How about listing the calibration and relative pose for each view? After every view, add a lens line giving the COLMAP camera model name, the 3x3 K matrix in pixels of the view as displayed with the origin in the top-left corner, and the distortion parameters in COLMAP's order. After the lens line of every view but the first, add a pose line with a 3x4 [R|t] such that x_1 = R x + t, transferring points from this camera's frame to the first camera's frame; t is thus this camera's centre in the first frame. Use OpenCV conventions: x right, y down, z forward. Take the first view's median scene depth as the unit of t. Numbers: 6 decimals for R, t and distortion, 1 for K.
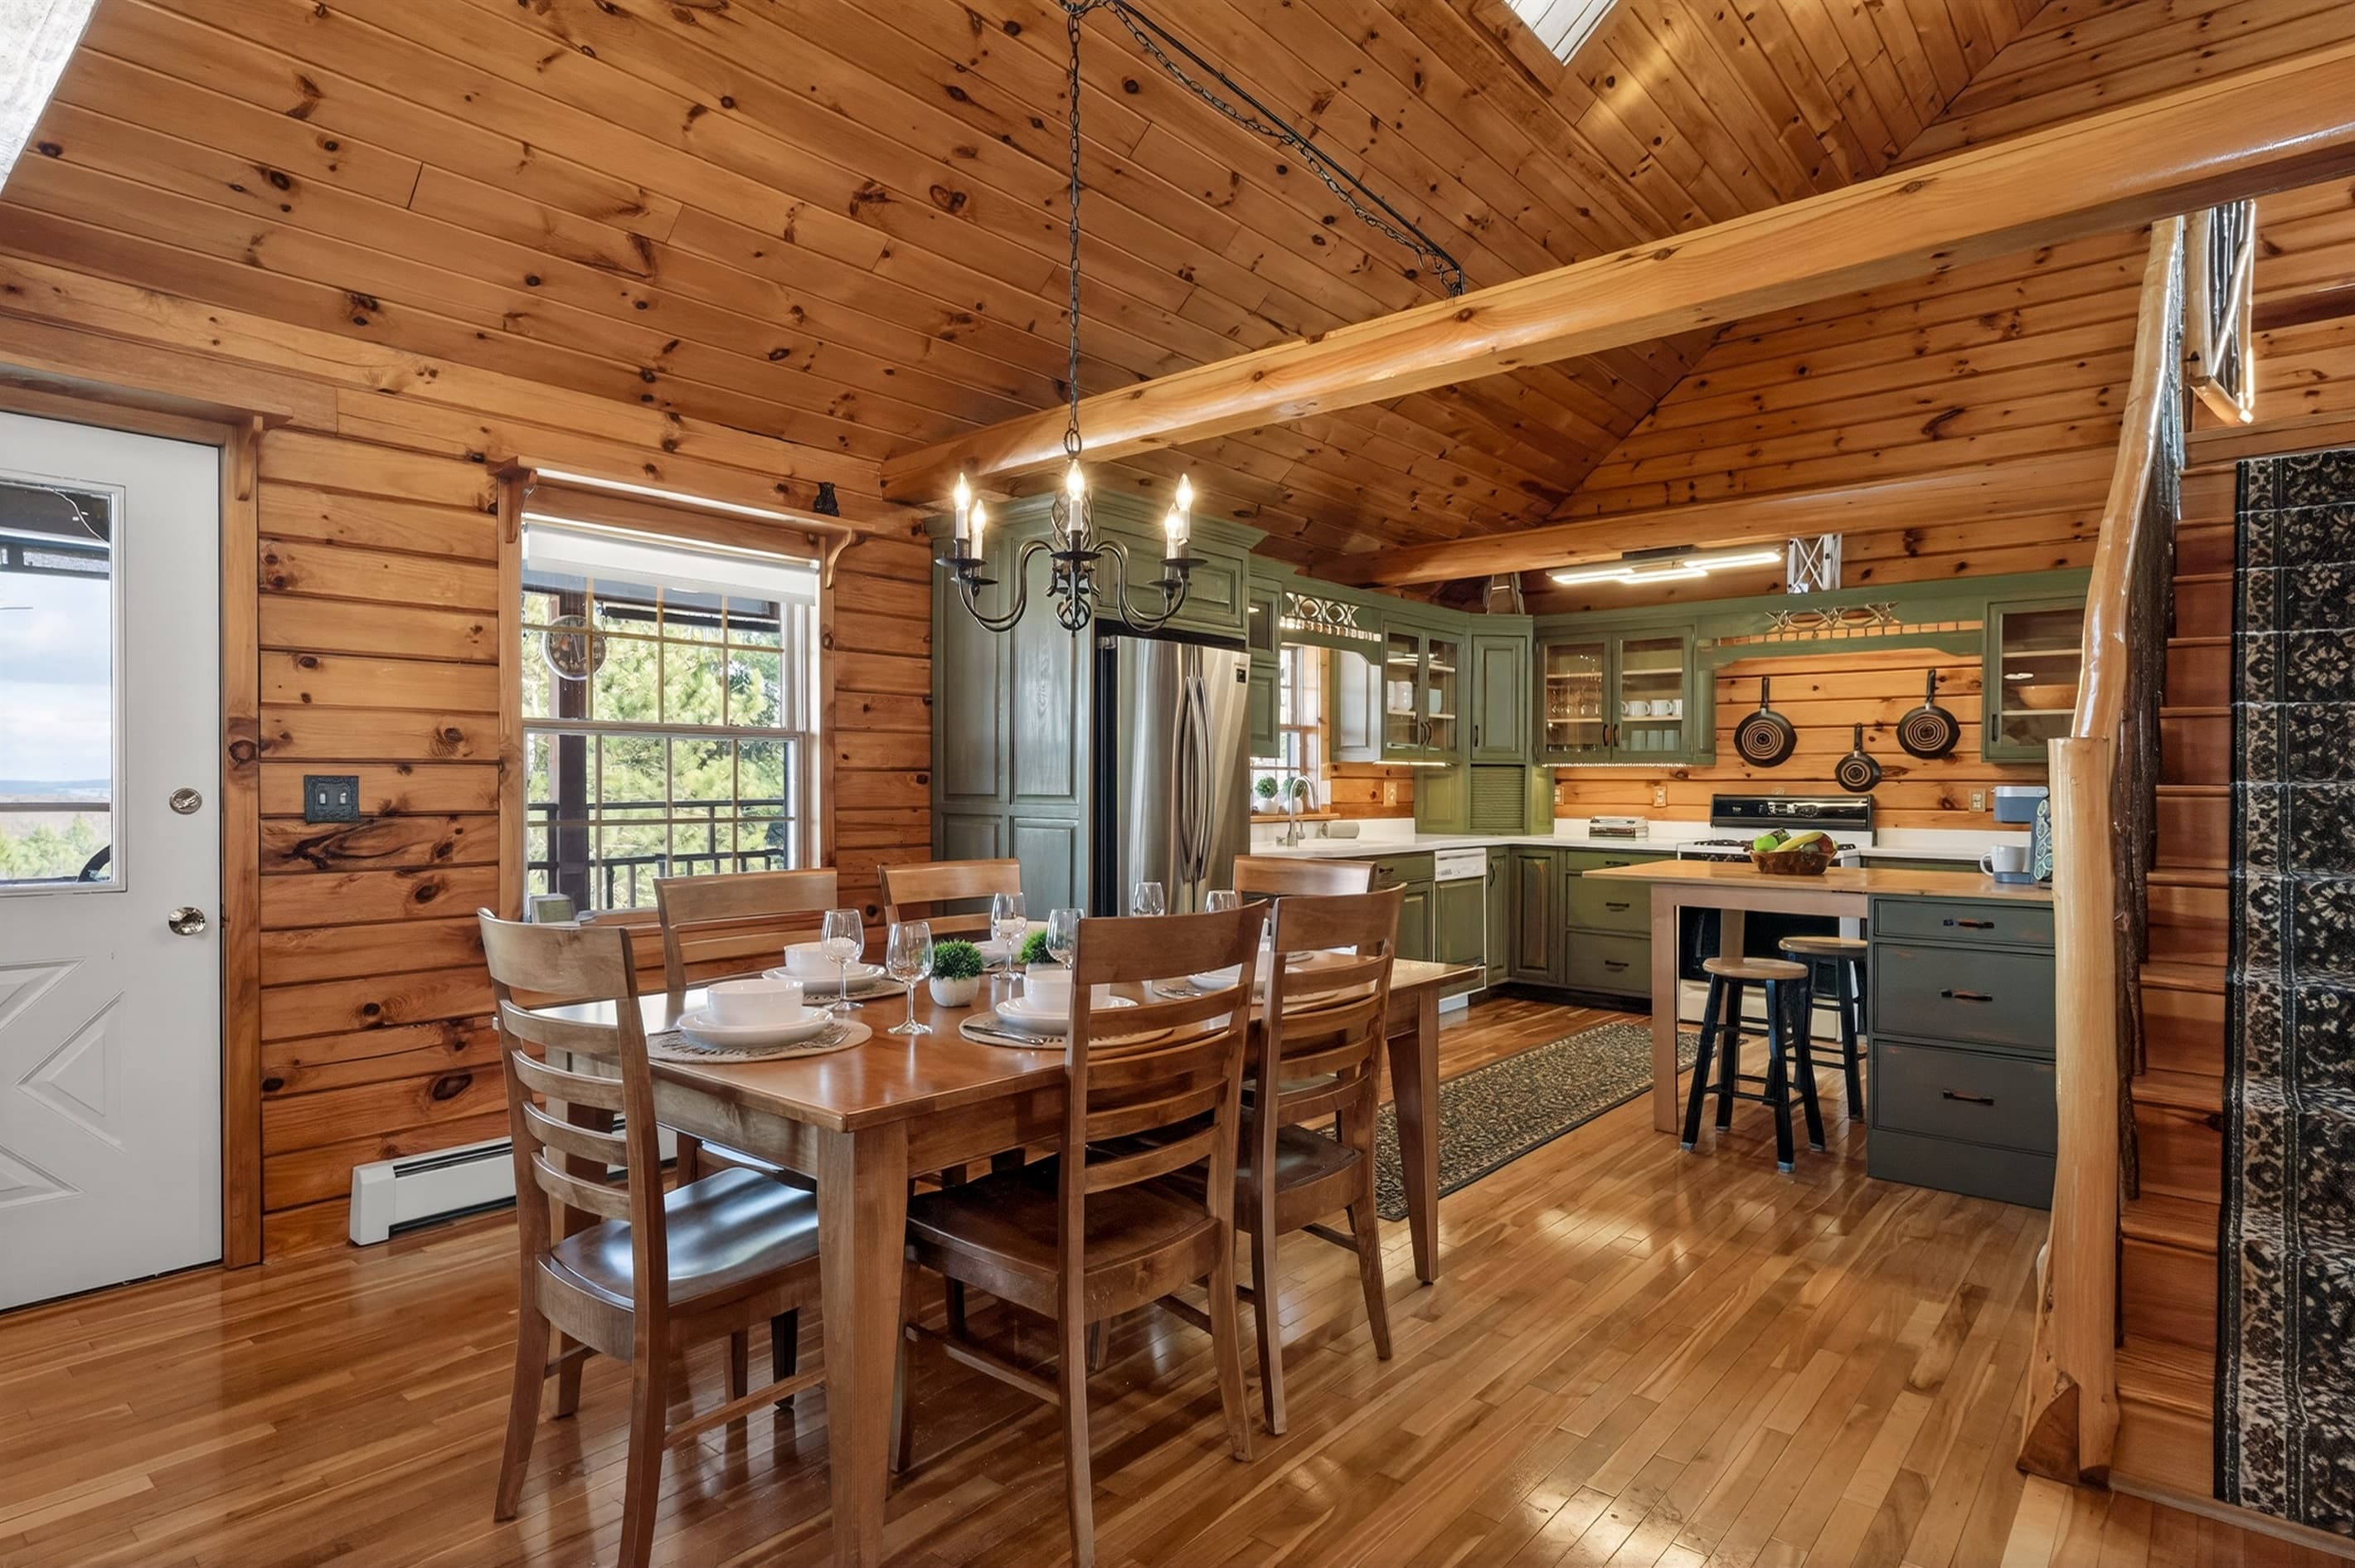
lens RADIAL K [[1254.9, 0, 1162.8], [0, 1254.9, 801.7], [0, 0, 1]] dist [-0.007536, 0.006232]
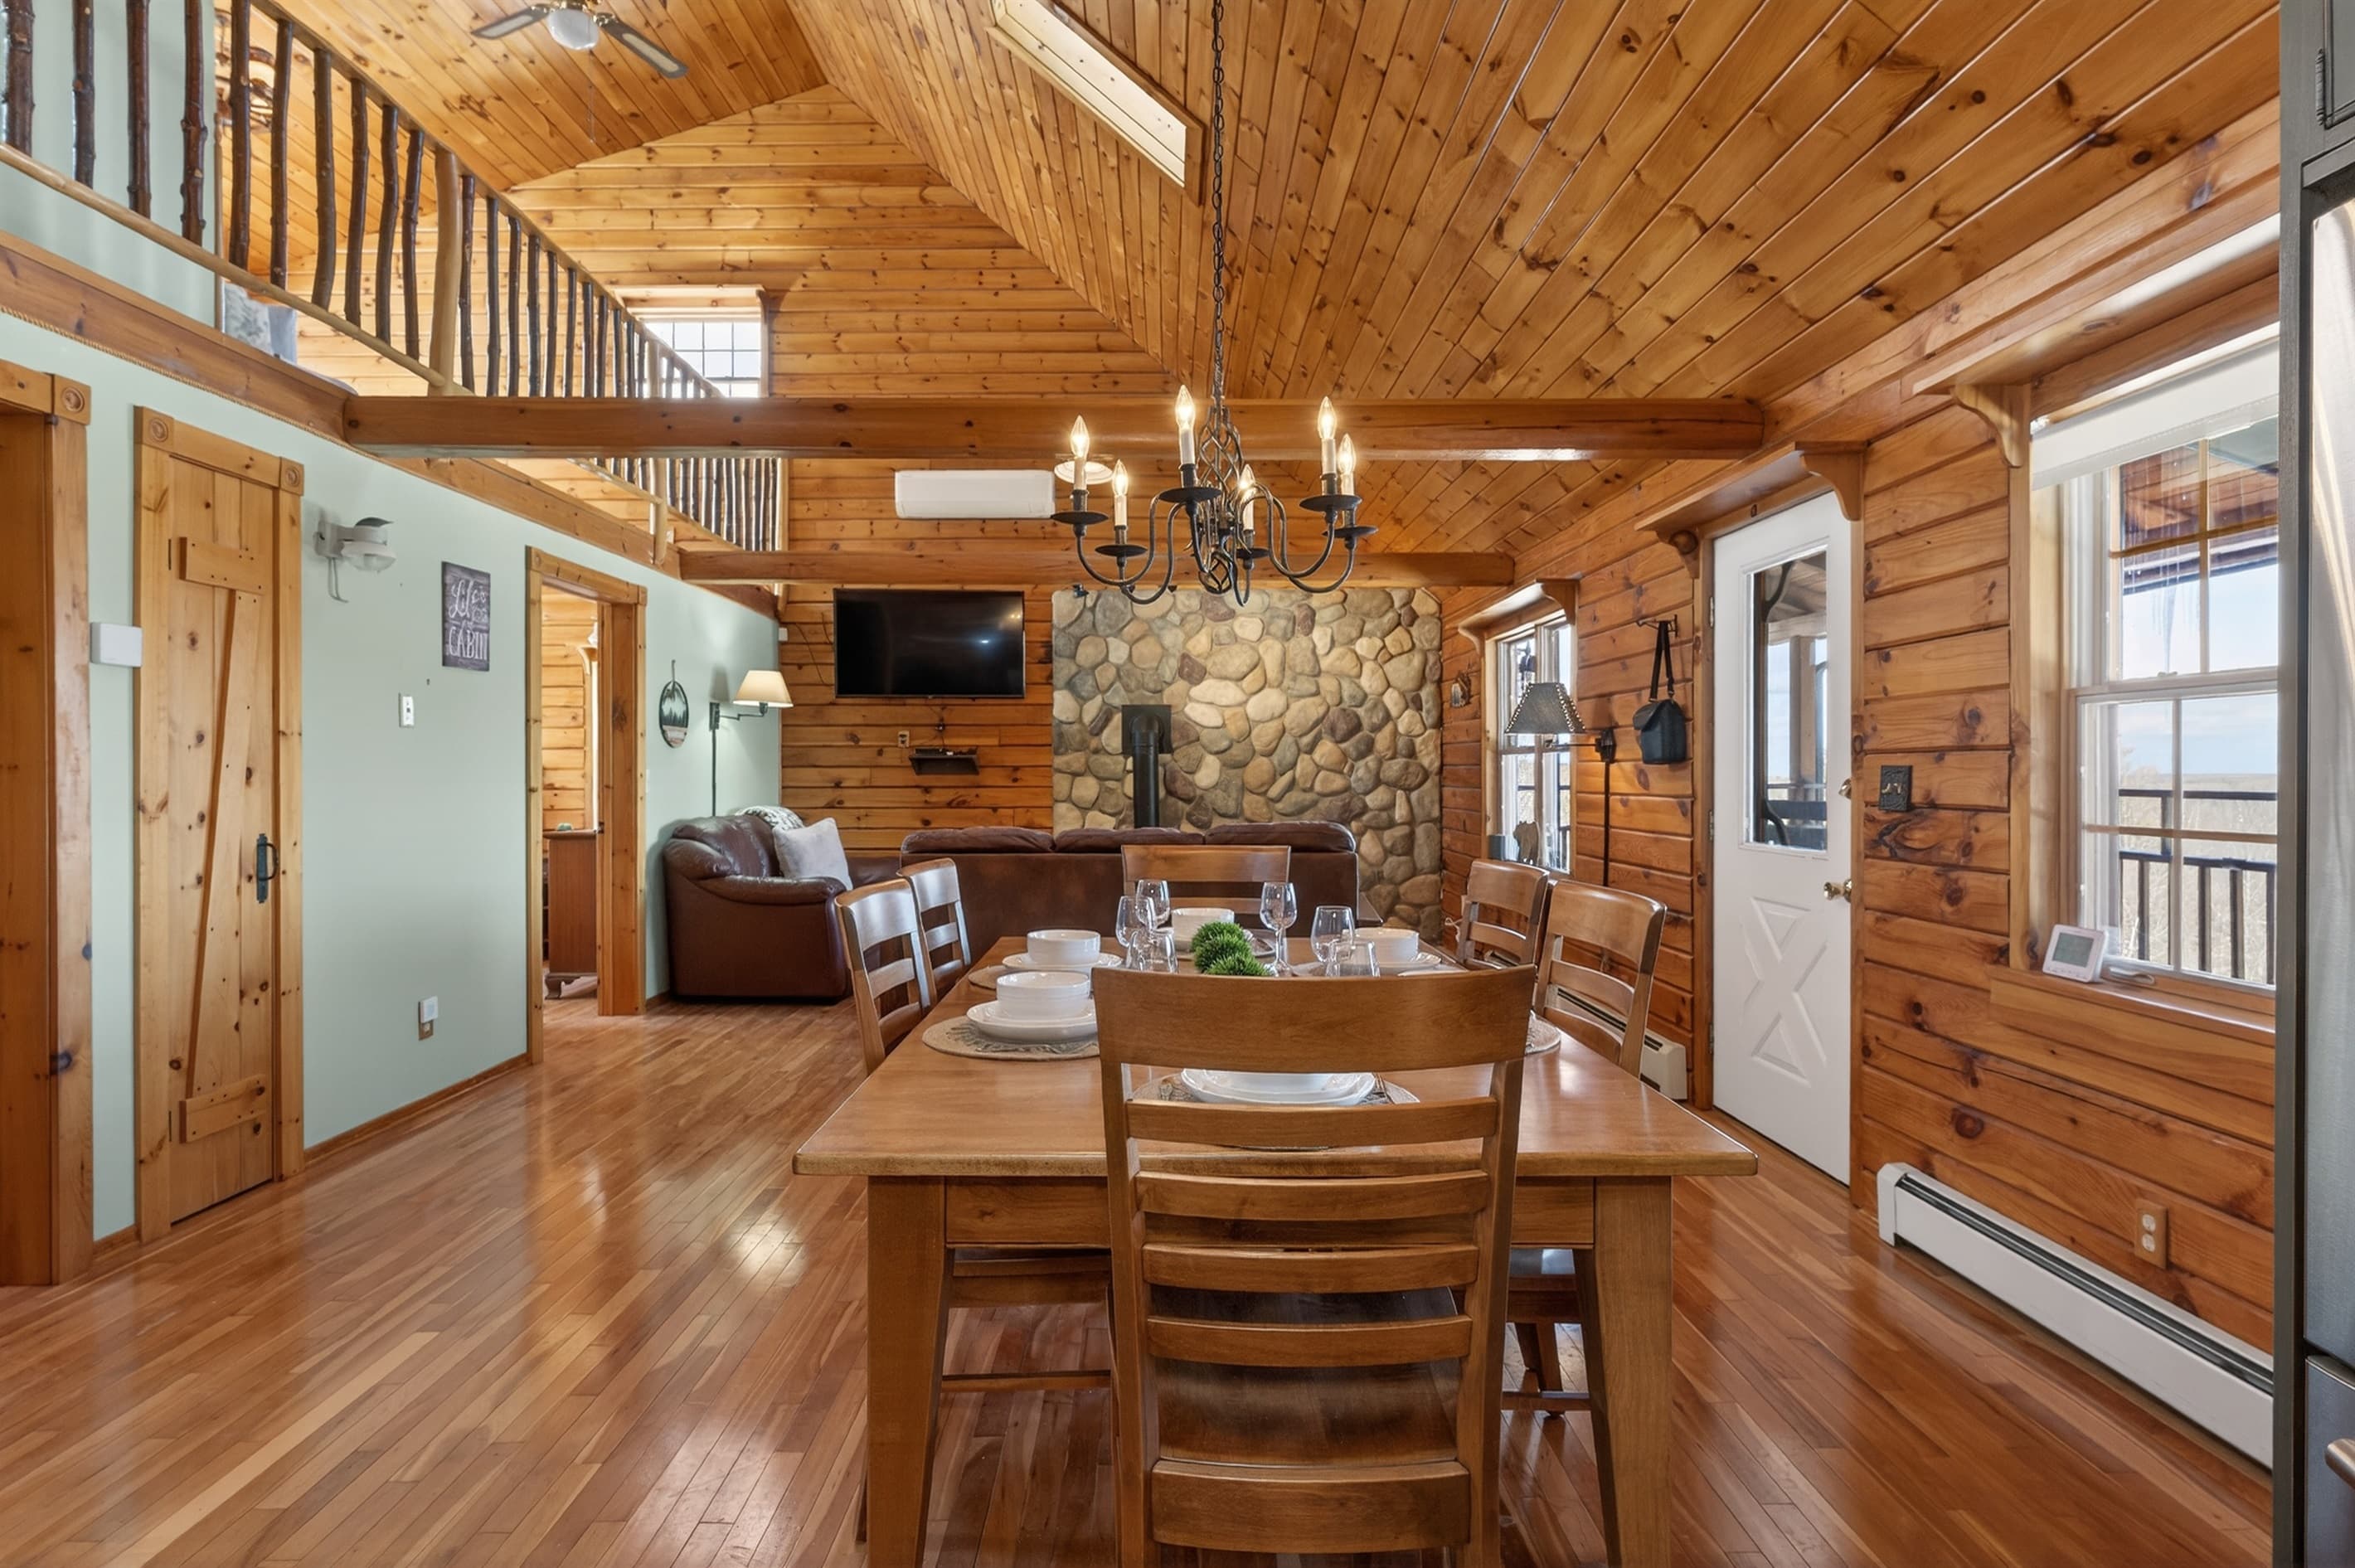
lens RADIAL K [[1208.3, 0, 1169.7], [0, 1208.3, 769.6], [0, 0, 1]] dist [-0.003254, 0.001499]
pose [[-0.756433, -0.003539, -0.654062, 0.248830], [-0.009761, 0.999935, 0.005879, -0.010547], [0.653998, 0.010831, -0.756418, 0.812848]]
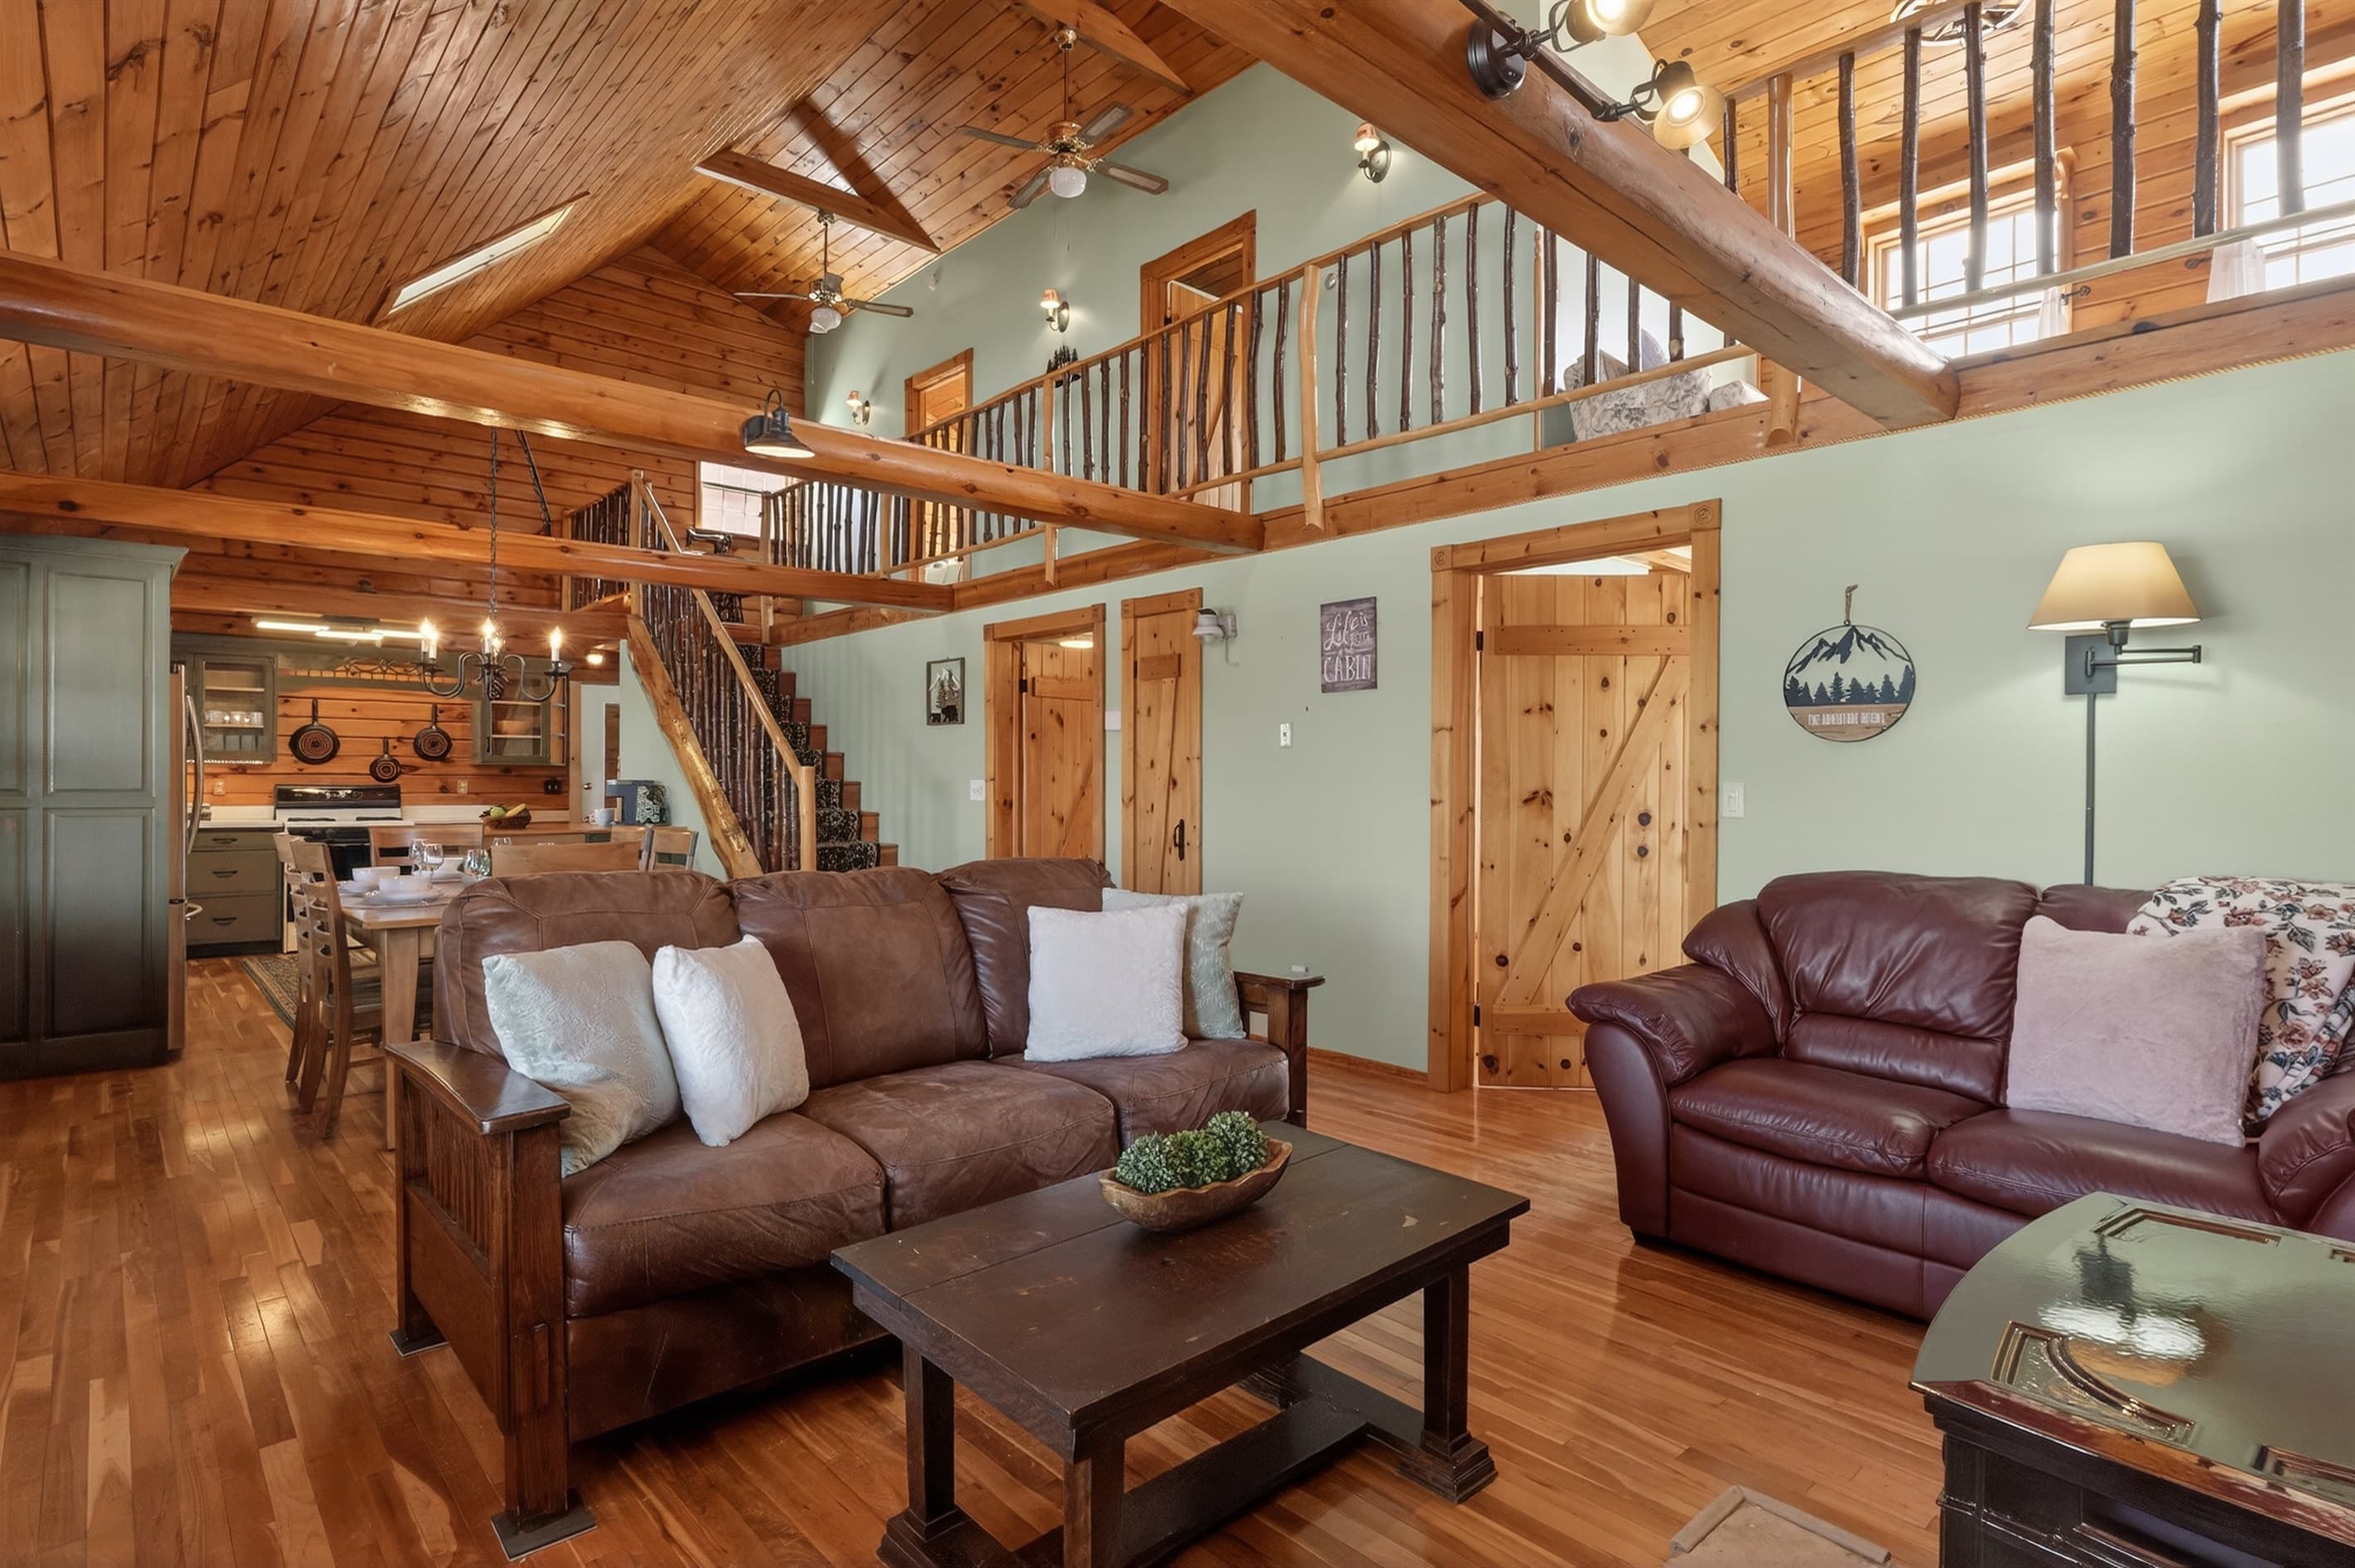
lens RADIAL K [[1208.3, 0, 1165.0], [0, 1208.3, 784.2], [0, 0, 1]] dist [-0.003254, 0.001499]
pose [[0.135630, -0.004233, 0.990751, -0.884930], [0.008968, 0.999955, 0.003045, -0.002407], [-0.990719, 0.008473, 0.135661, -0.129503]]
